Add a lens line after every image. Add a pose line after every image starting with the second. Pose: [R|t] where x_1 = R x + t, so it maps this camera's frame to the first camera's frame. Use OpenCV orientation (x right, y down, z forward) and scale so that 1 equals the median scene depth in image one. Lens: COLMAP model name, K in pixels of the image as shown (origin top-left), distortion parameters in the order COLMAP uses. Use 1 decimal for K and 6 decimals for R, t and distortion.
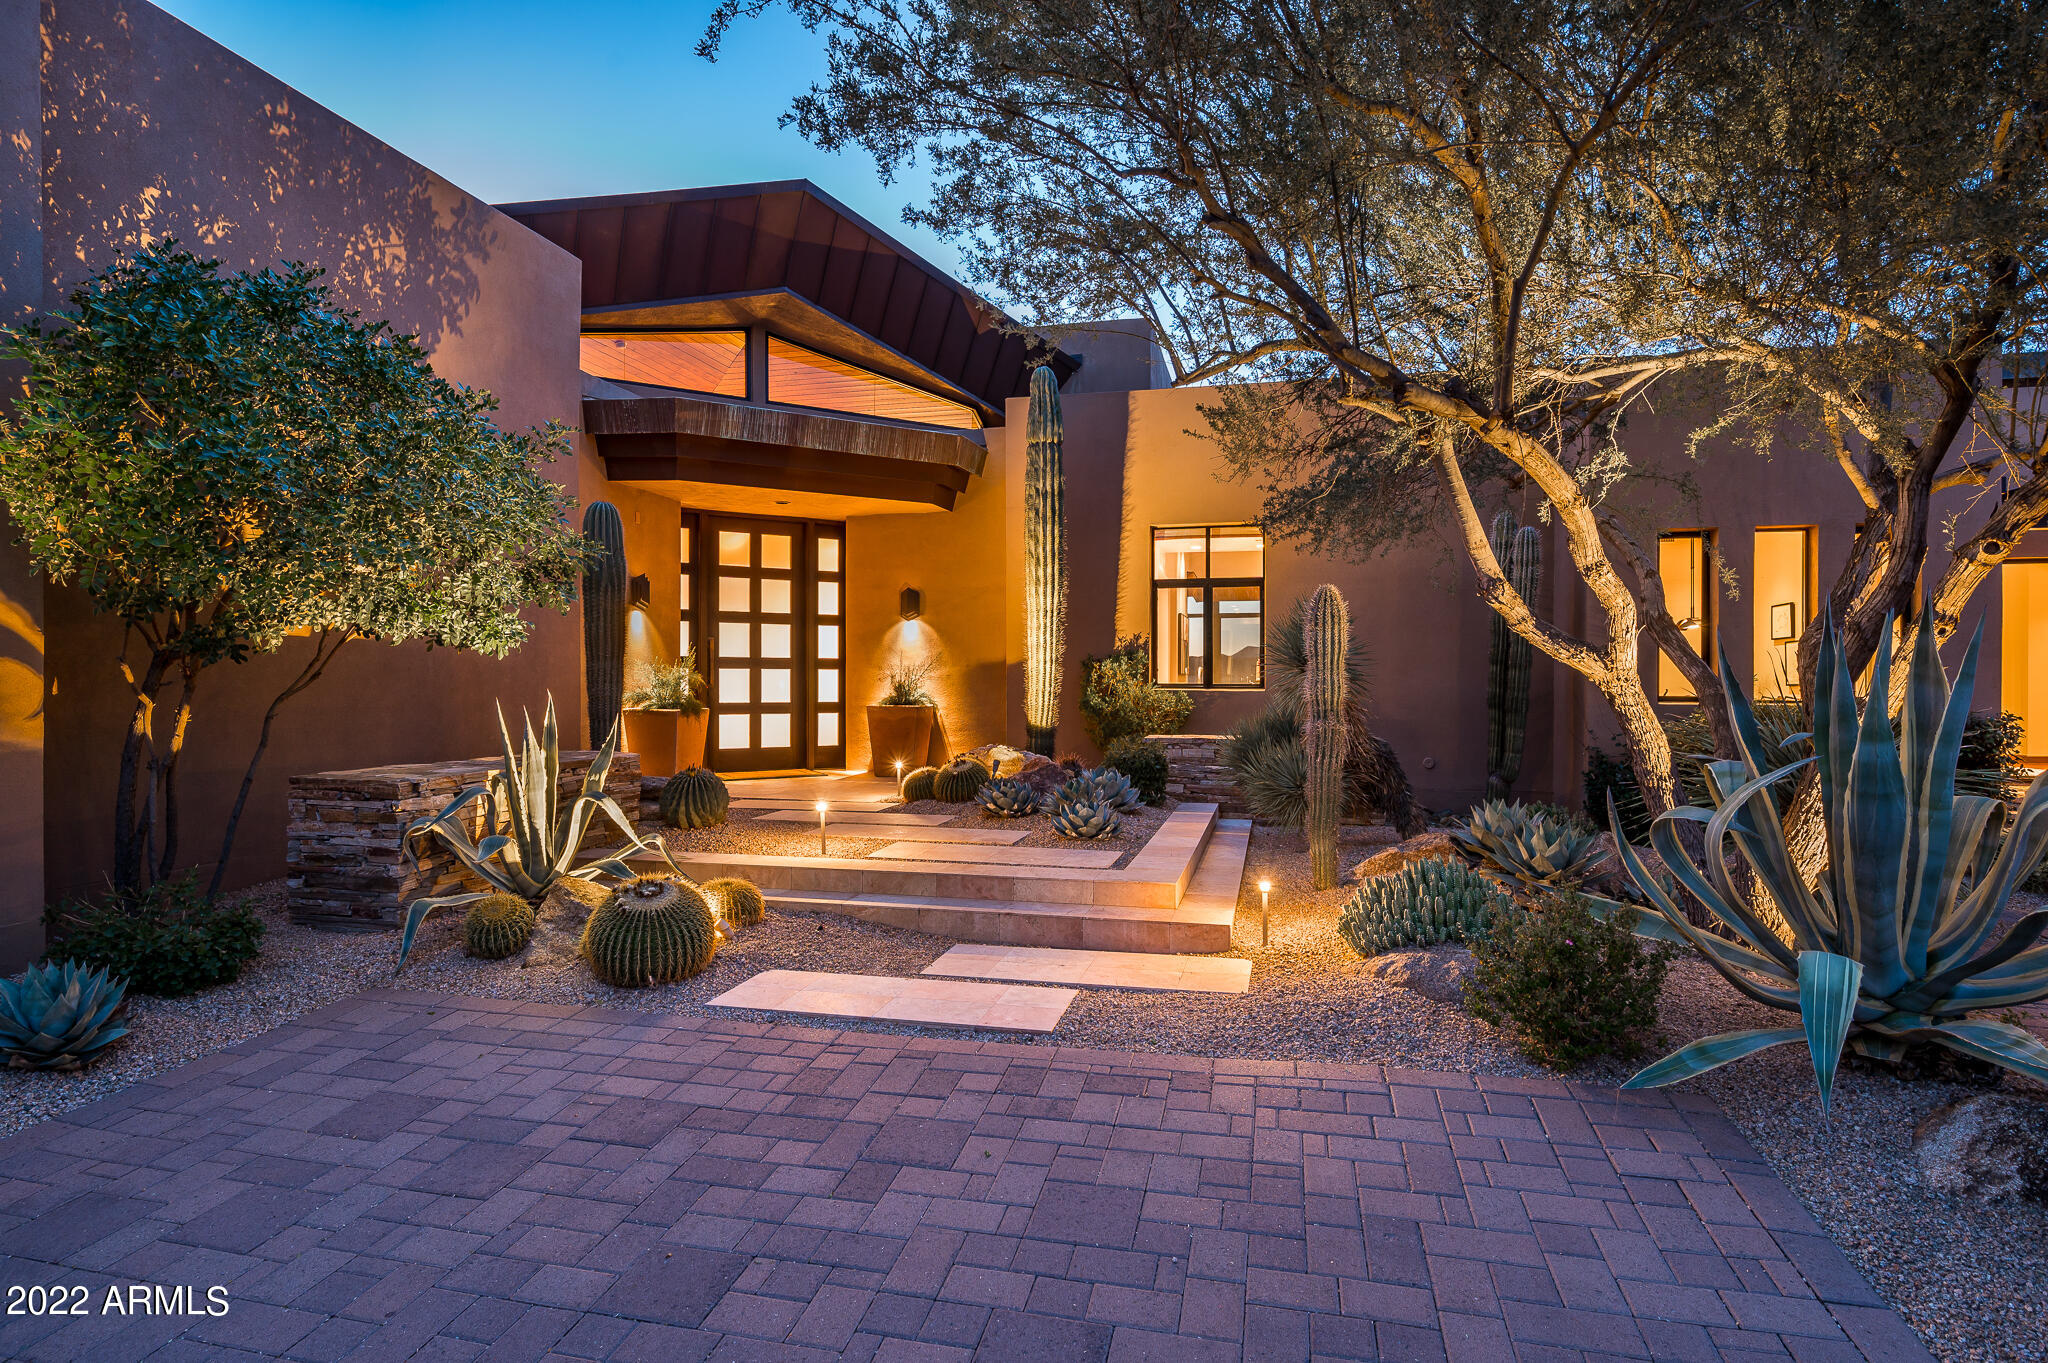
lens RADIAL K [[1040.1, 0, 1035.0], [0, 1040.1, 681.8], [0, 0, 1]] dist [0.002869, -0.000183]
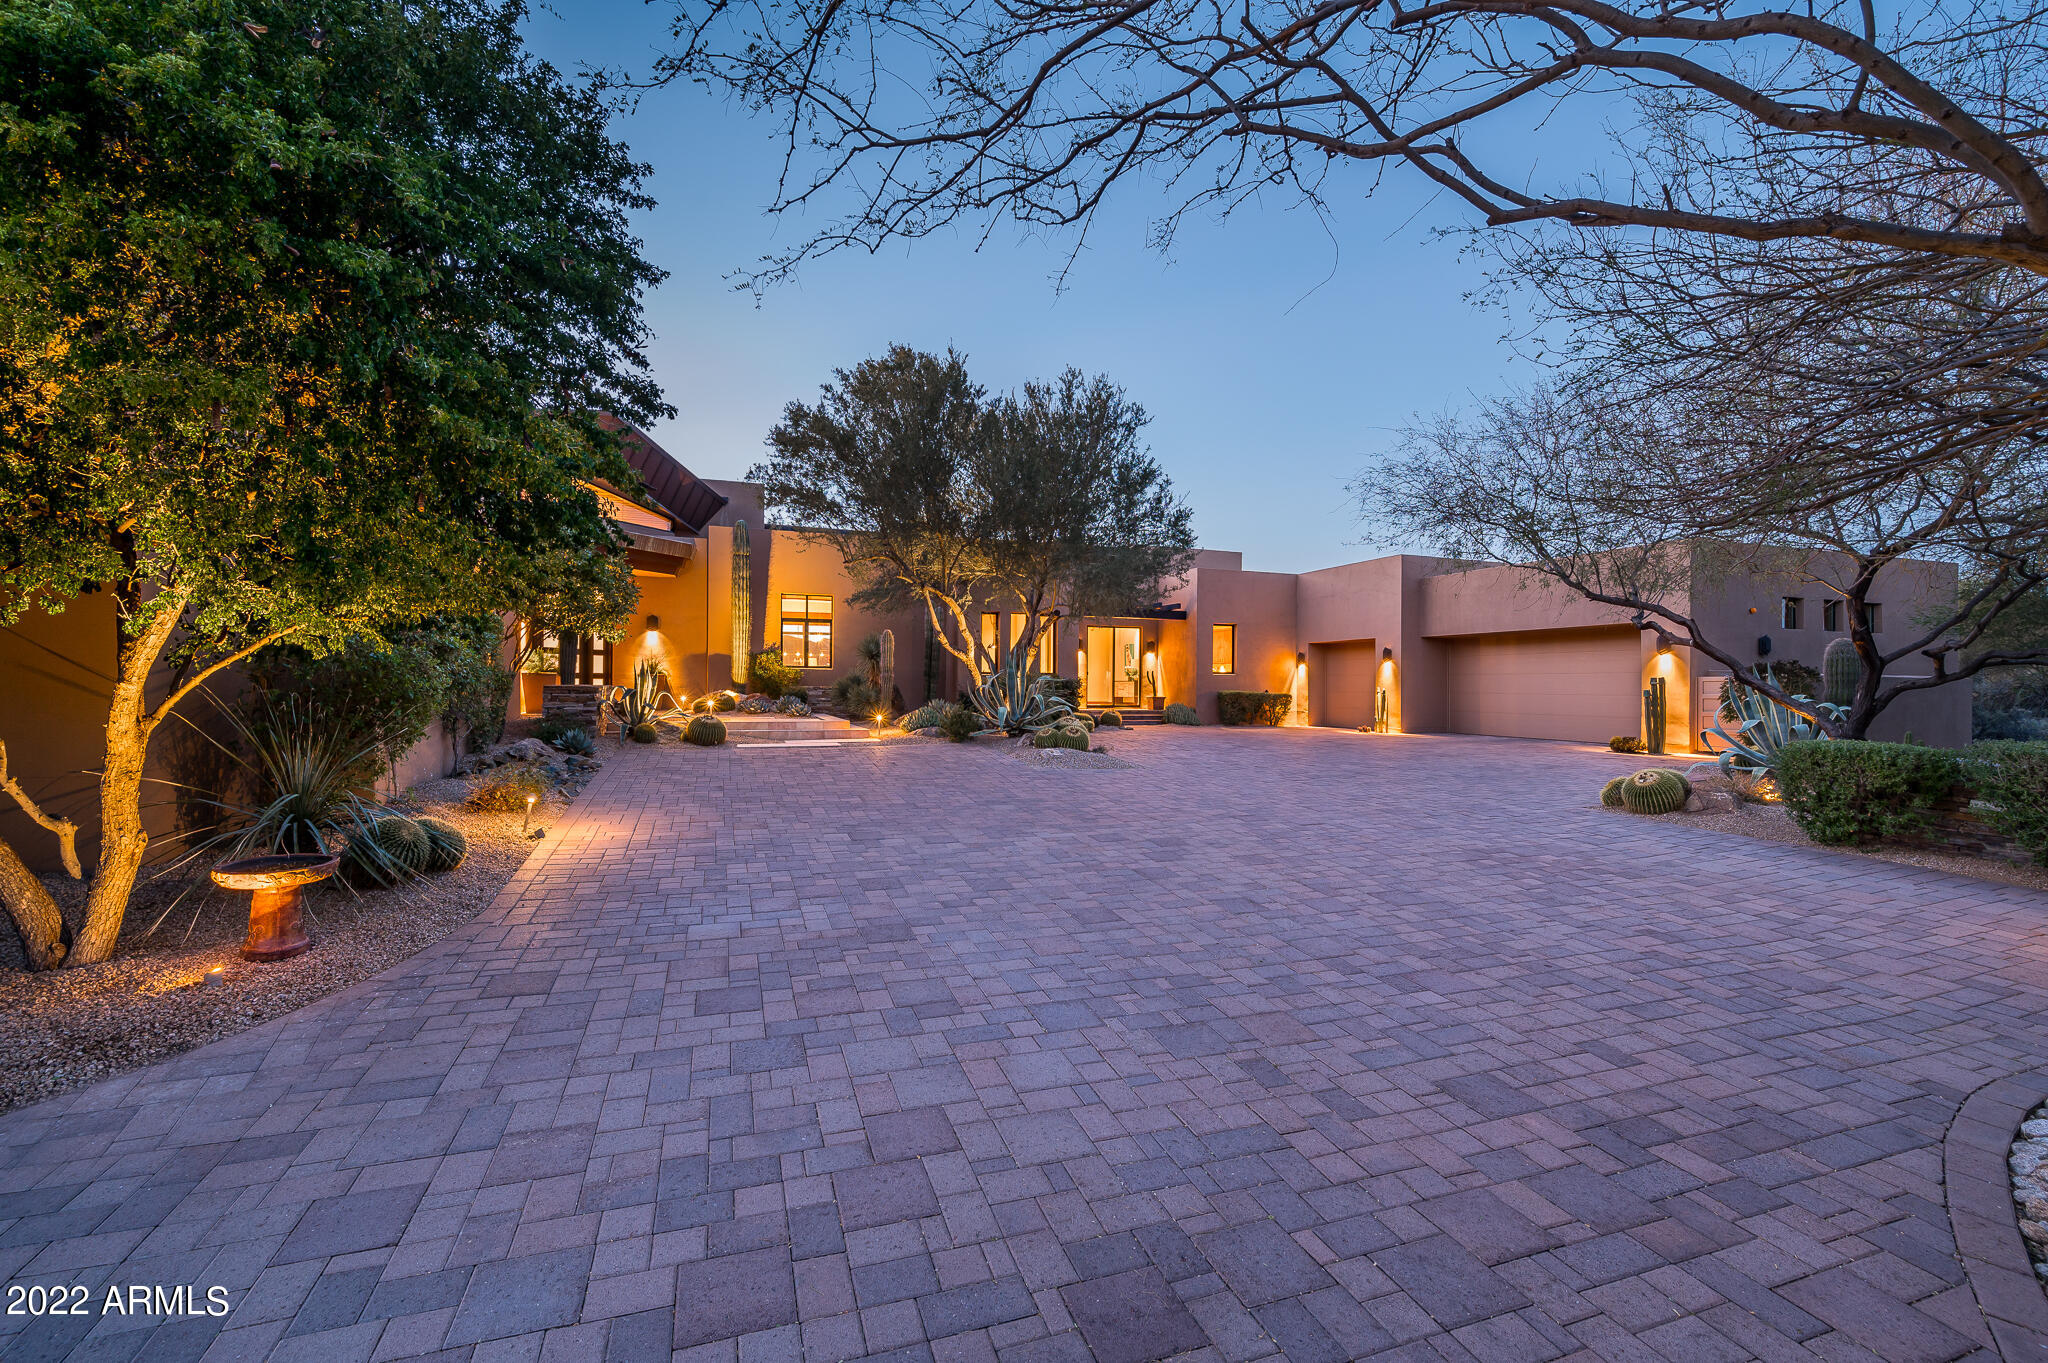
lens RADIAL K [[902.0, 0, 1028.3], [0, 902.0, 688.9], [0, 0, 1]] dist [-0.004327, 0.001396]
pose [[0.835199, 0.005317, 0.549922, -0.516416], [-0.006757, 0.999977, 0.000594, 0.048250], [-0.549906, -0.004212, 0.835216, -0.901803]]
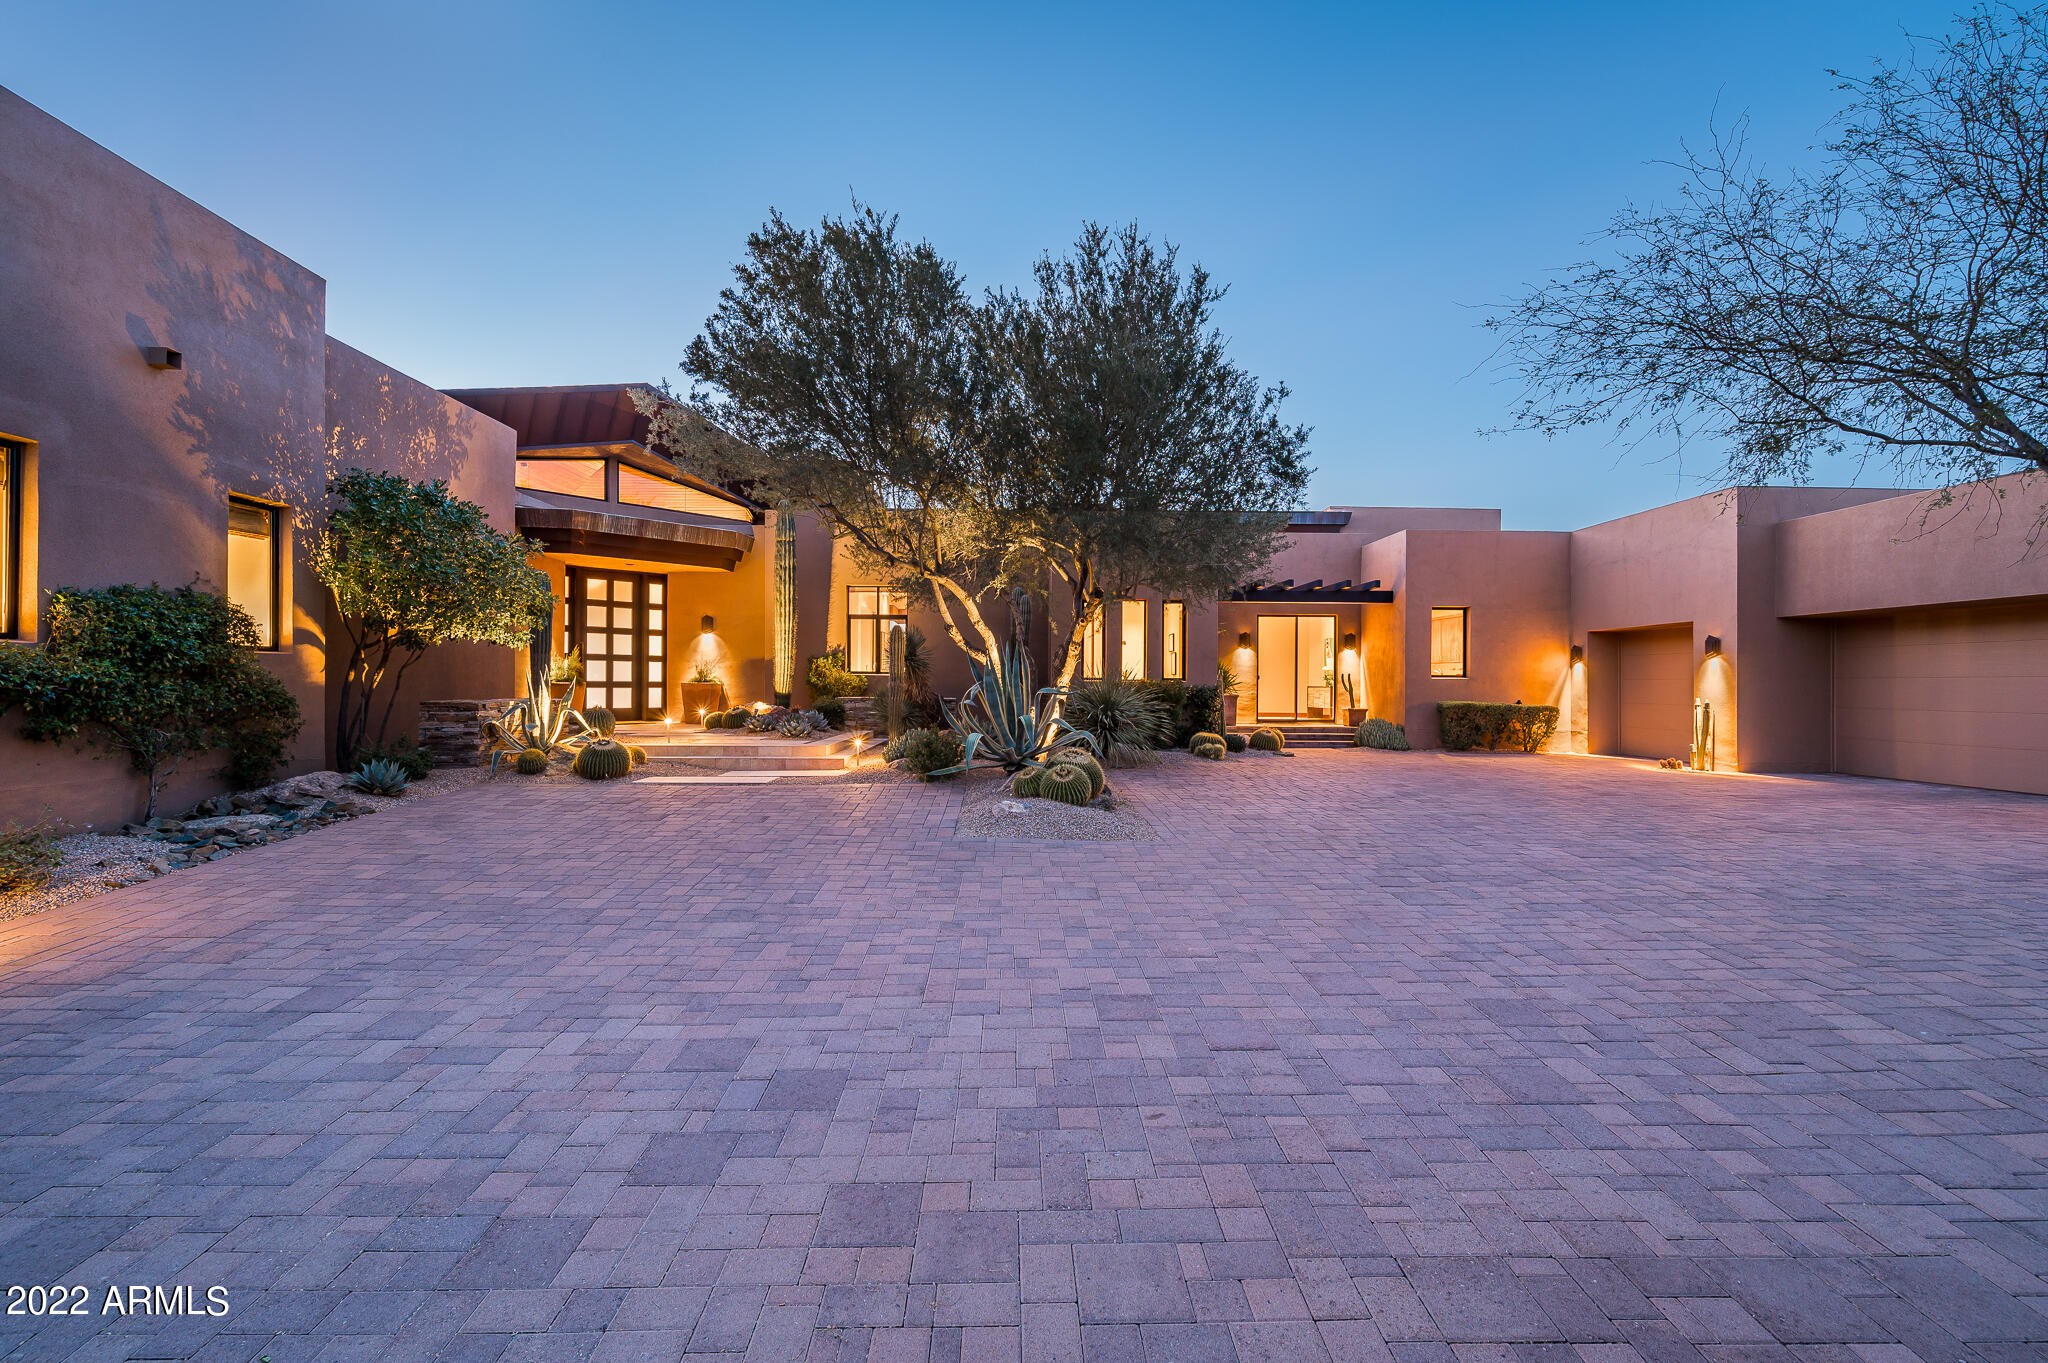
lens RADIAL K [[902.0, 0, 1038.6], [0, 902.0, 686.7], [0, 0, 1]] dist [-0.004327, 0.001396]
pose [[0.970060, 0.005436, 0.242803, 0.056610], [-0.005780, 0.999983, 0.000703, 0.027050], [-0.242795, -0.002086, 0.970075, -0.650893]]
